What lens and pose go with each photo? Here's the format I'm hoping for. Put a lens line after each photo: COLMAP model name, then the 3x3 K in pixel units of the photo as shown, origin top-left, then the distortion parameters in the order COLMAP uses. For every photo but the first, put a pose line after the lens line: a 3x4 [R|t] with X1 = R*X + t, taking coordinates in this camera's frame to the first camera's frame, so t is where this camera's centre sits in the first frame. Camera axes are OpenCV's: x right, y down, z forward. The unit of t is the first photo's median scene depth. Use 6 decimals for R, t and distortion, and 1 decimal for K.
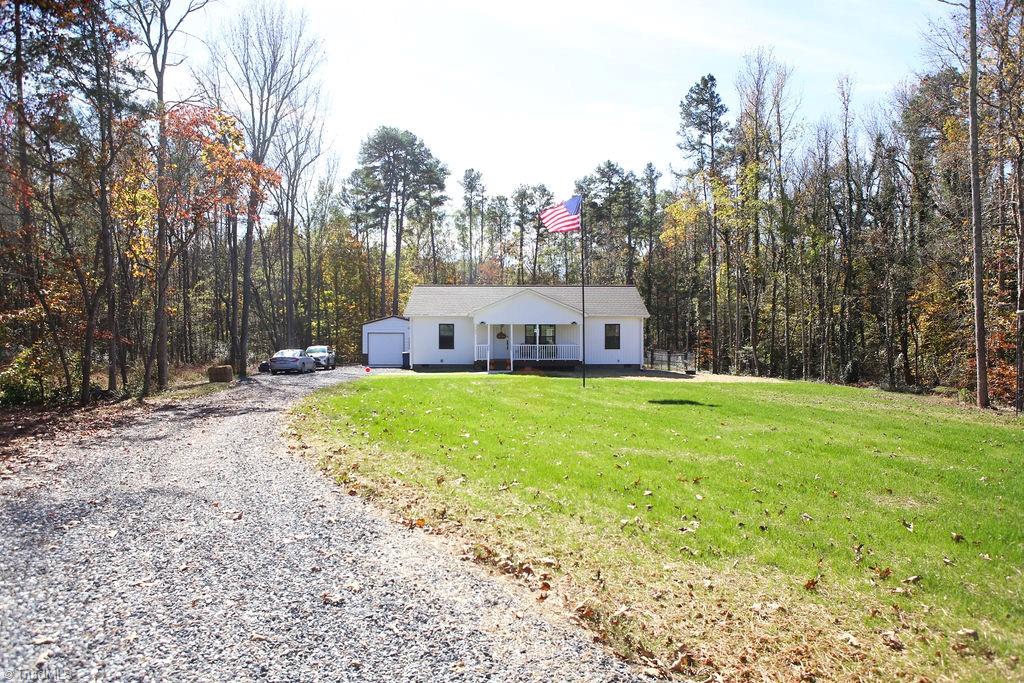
lens RADIAL K [[710.8, 0, 511.5], [0, 710.8, 338.6], [0, 0, 1]] dist [-0.060300, 0.009439]
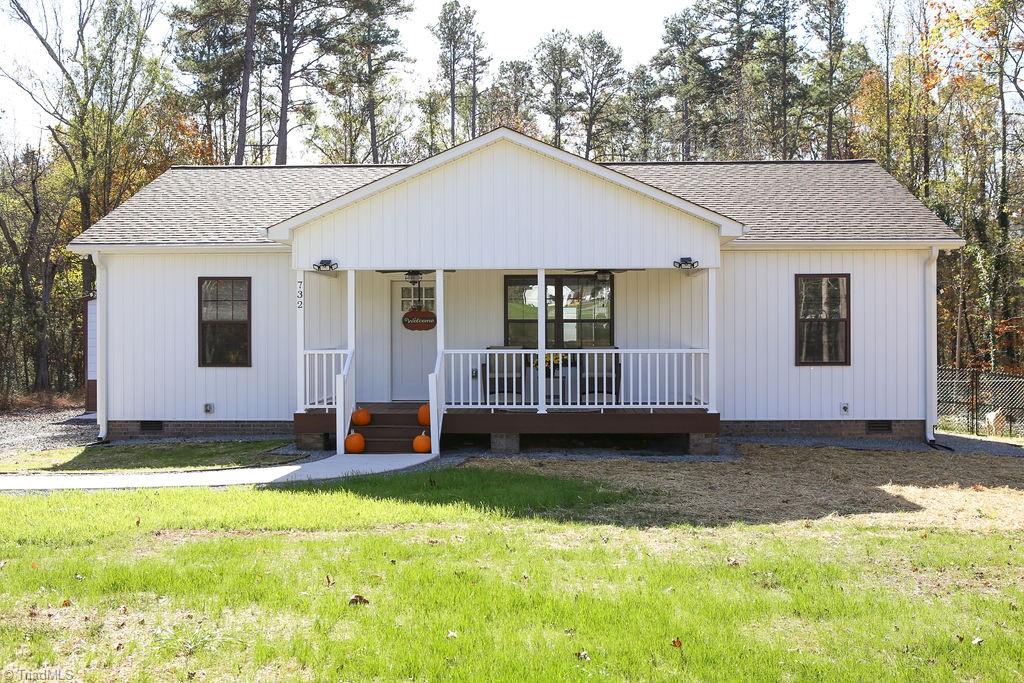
lens RADIAL K [[1130.5, 0, 511.8], [0, 1130.5, 344.7], [0, 0, 1]] dist [0.028072, 0.000000]
pose [[0.999174, -0.004628, -0.040379, 0.017036], [0.004537, 0.999987, -0.002354, 0.003139], [0.040389, 0.002169, 0.999182, 0.239339]]
